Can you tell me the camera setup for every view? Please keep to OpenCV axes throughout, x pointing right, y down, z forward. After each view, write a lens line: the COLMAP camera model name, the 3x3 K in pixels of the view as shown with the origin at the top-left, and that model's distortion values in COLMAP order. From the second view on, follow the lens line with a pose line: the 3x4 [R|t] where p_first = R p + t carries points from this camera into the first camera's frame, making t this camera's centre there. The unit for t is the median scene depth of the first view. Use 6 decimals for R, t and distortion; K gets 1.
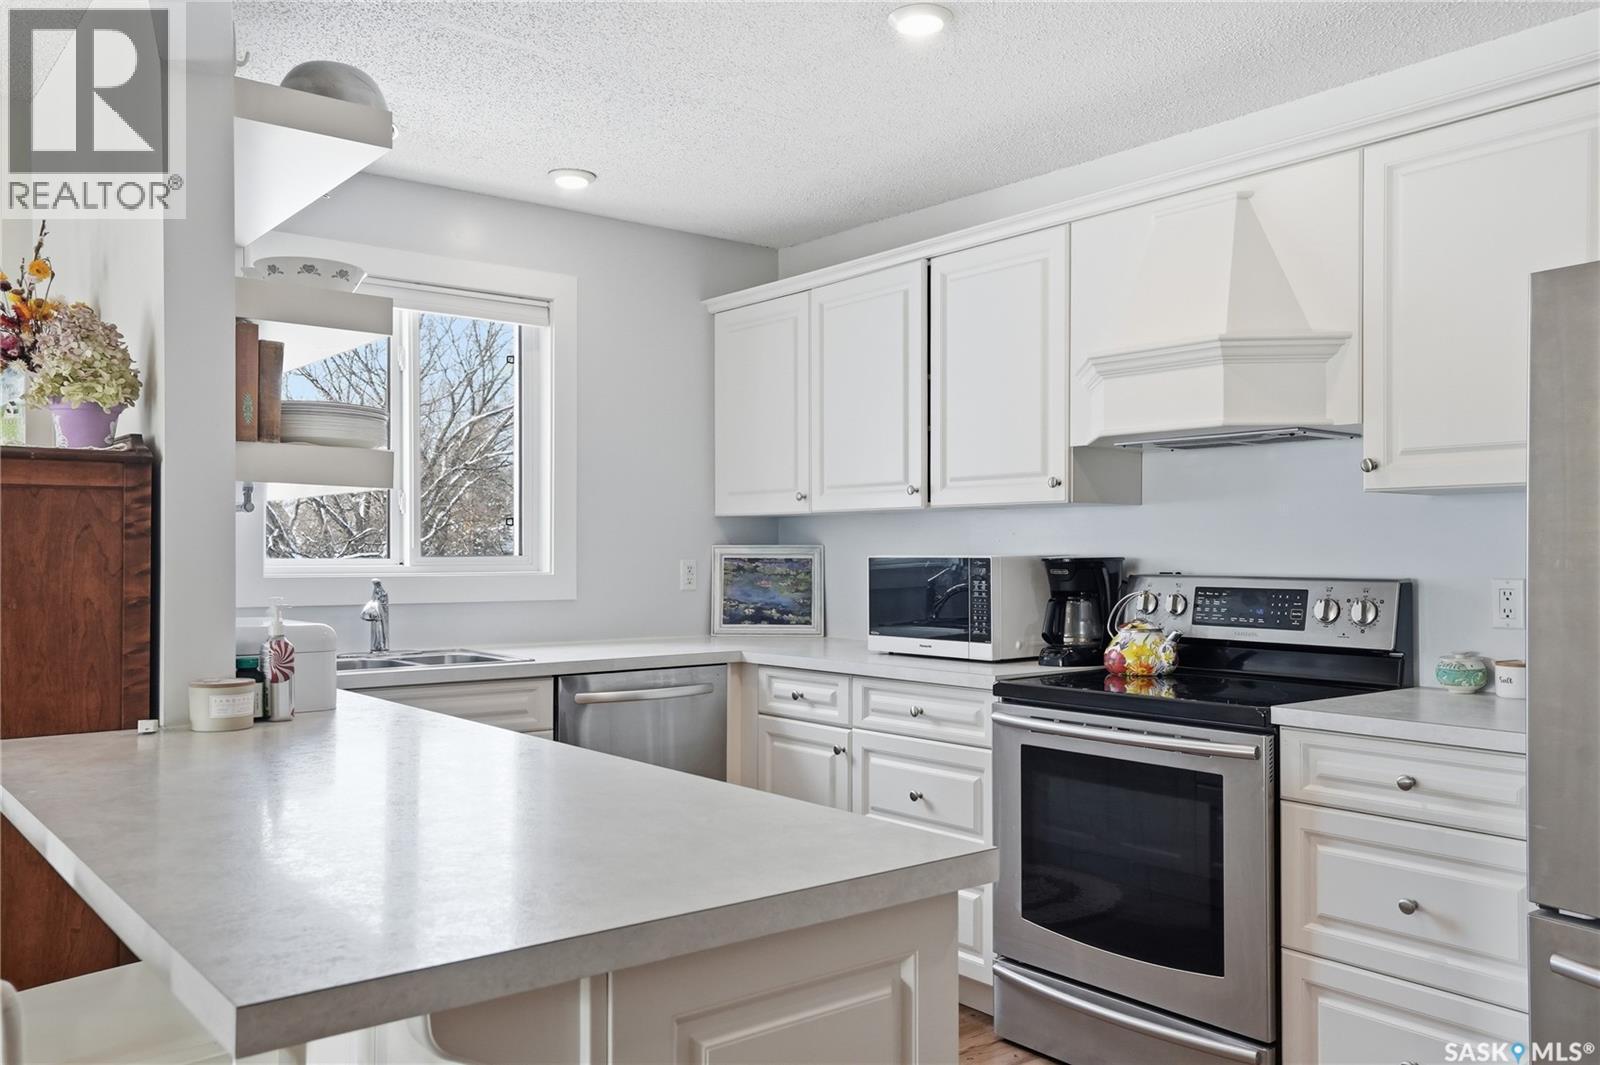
lens RADIAL K [[1265.7, 0, 848.1], [0, 1265.7, 548.6], [0, 0, 1]] dist [0.010095, 0.012539]
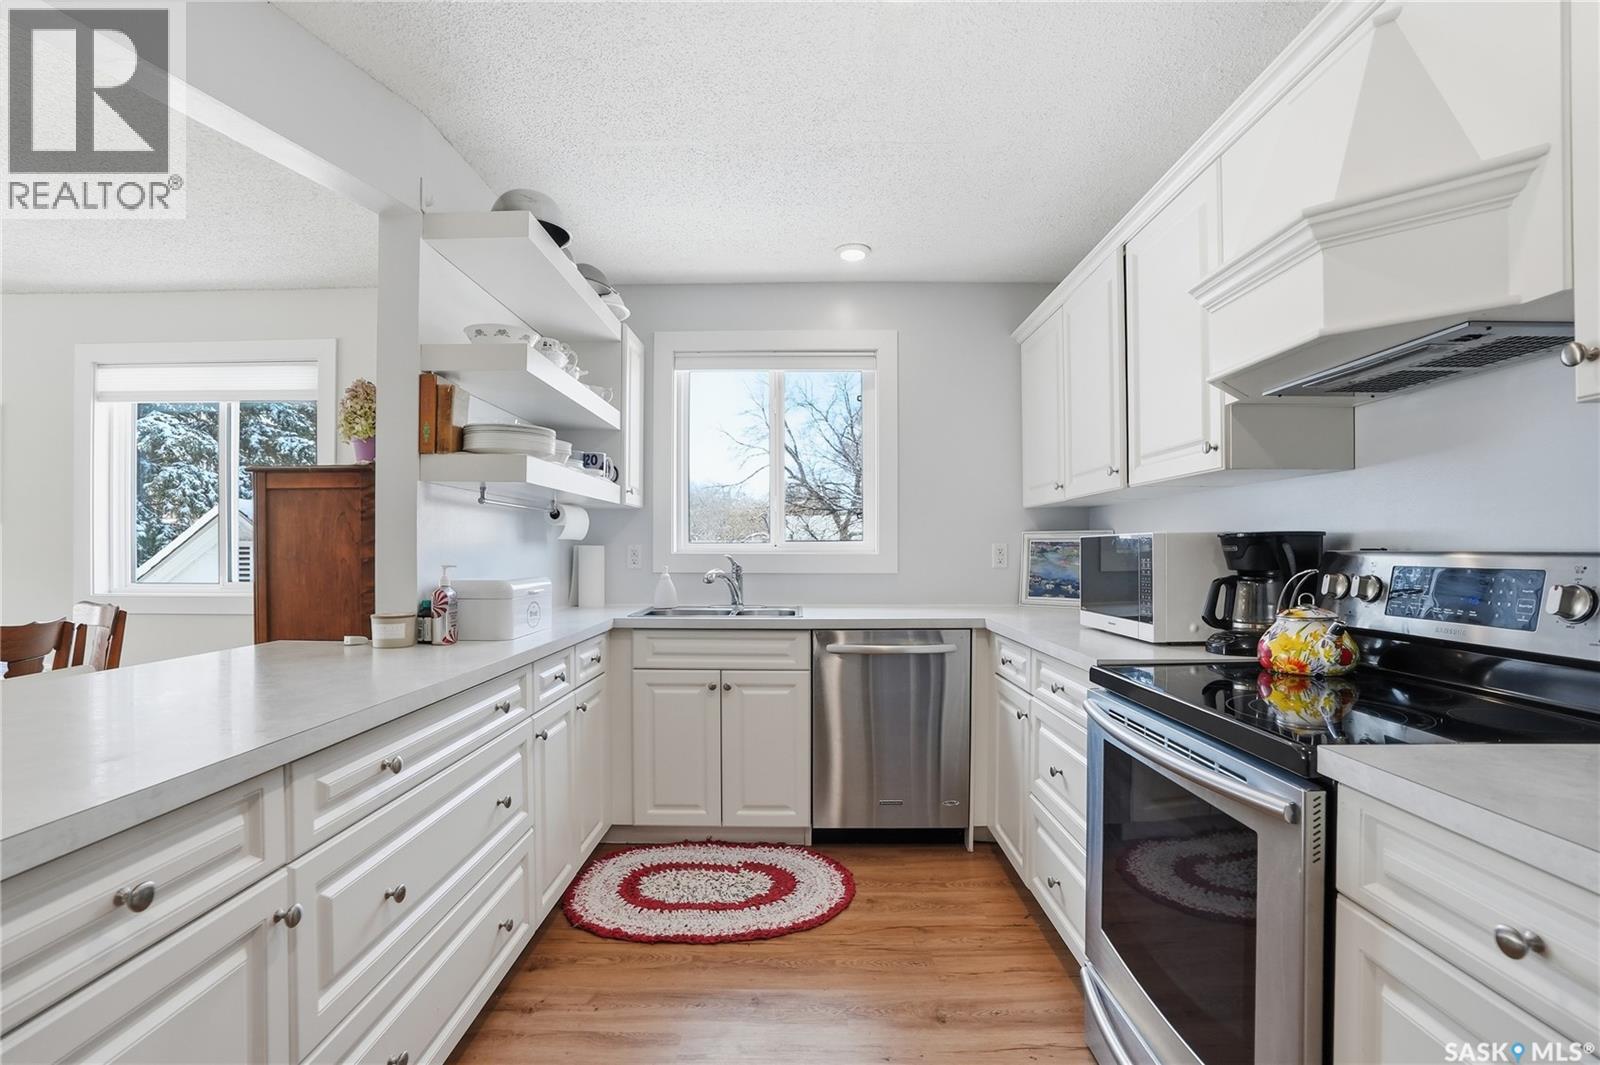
lens RADIAL K [[766.5, 0, 804.6], [0, 766.5, 549.5], [0, 0, 1]] dist [-0.079102, 0.030949]
pose [[0.761596, -0.000960, -0.648051, 0.302789], [0.002300, 0.999997, 0.001221, 0.019114], [0.648048, -0.002420, 0.761596, 0.435915]]
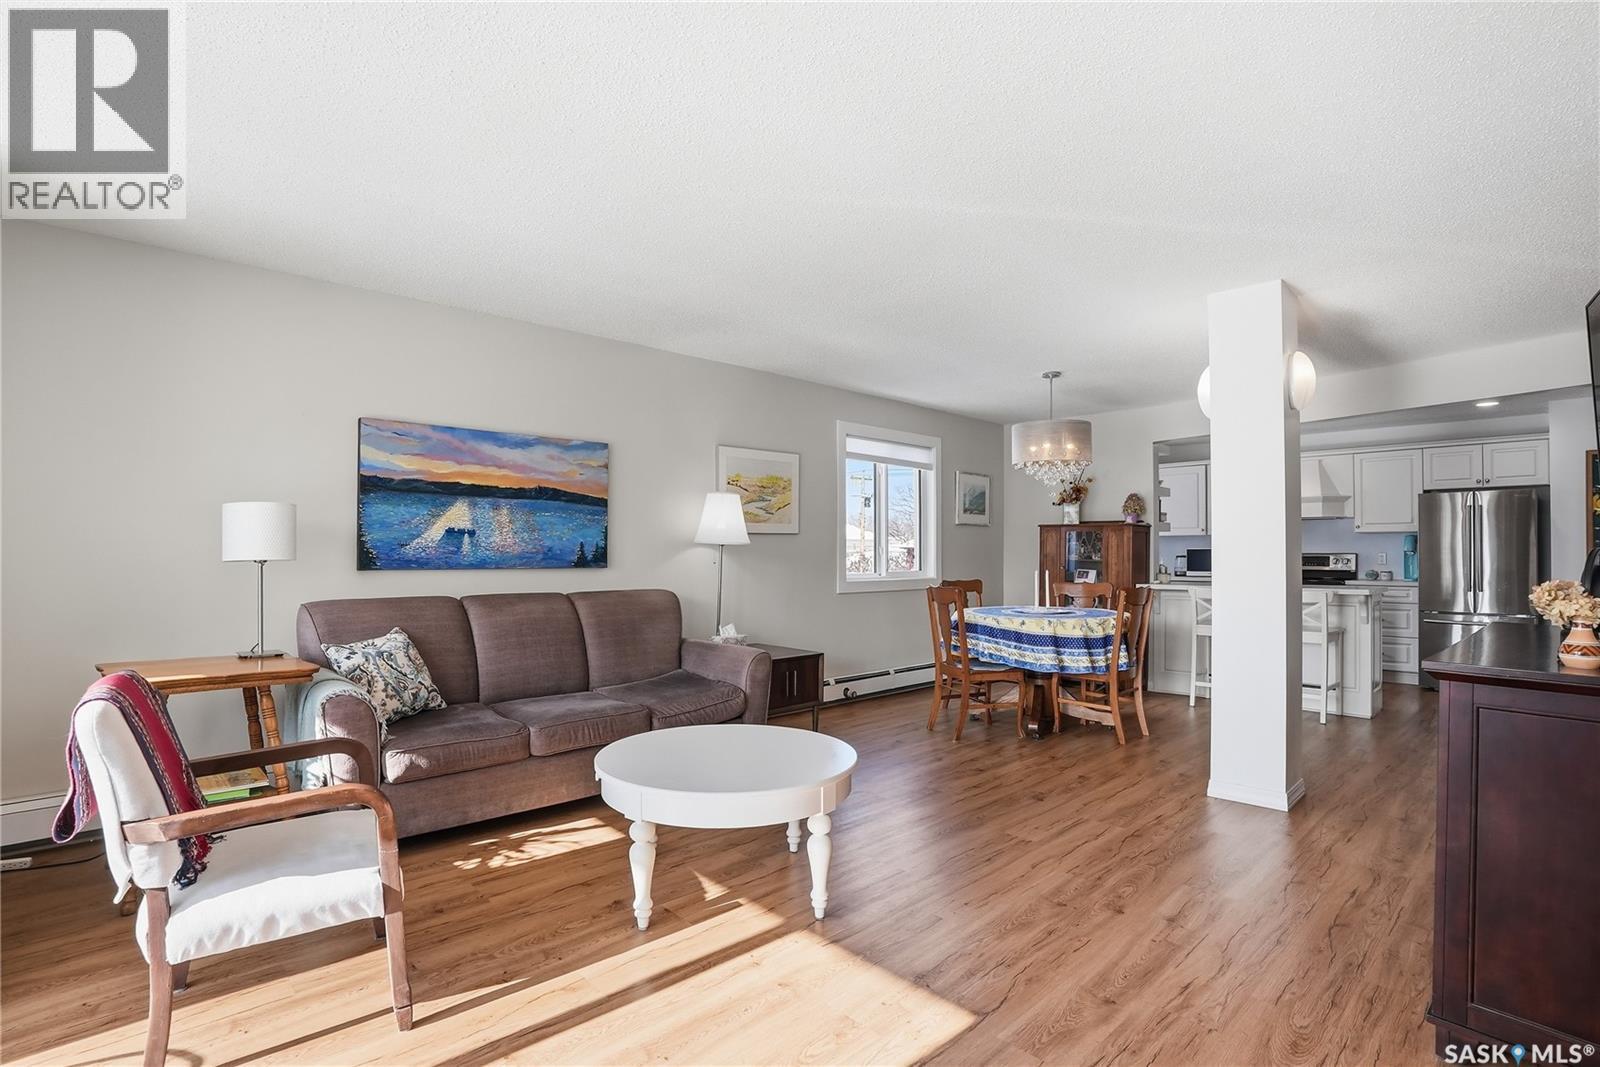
lens RADIAL K [[766.5, 0, 804.6], [0, 766.5, 550.5], [0, 0, 1]] dist [-0.079102, 0.030949]
pose [[0.997295, 0.000541, 0.073504, -1.430236], [-0.000367, 0.999997, -0.002392, 0.019281], [-0.073505, 0.002358, 0.997292, -1.199986]]
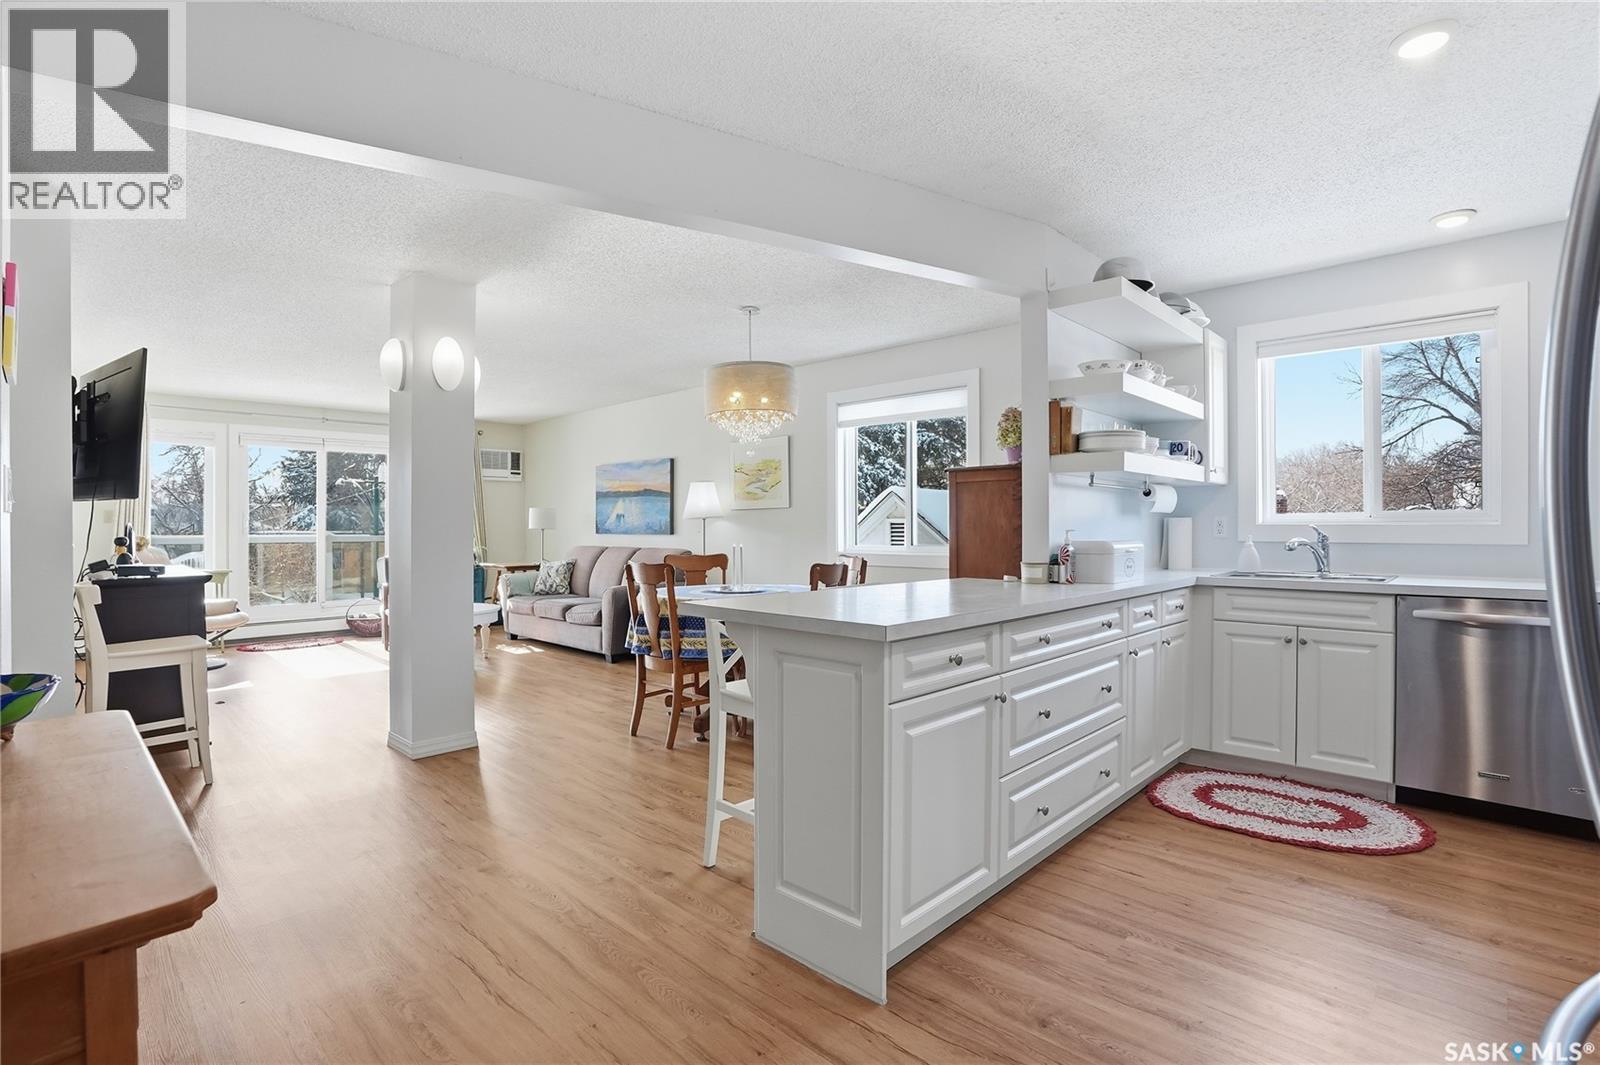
lens RADIAL K [[767.0, 0, 796.9], [0, 767.0, 530.5], [0, 0, 1]] dist [-0.069169, 0.029969]
pose [[0.107602, 0.003806, -0.994187, 0.552416], [0.003477, 0.999985, 0.004204, 0.027626], [0.994188, -0.003909, 0.107588, 0.293459]]
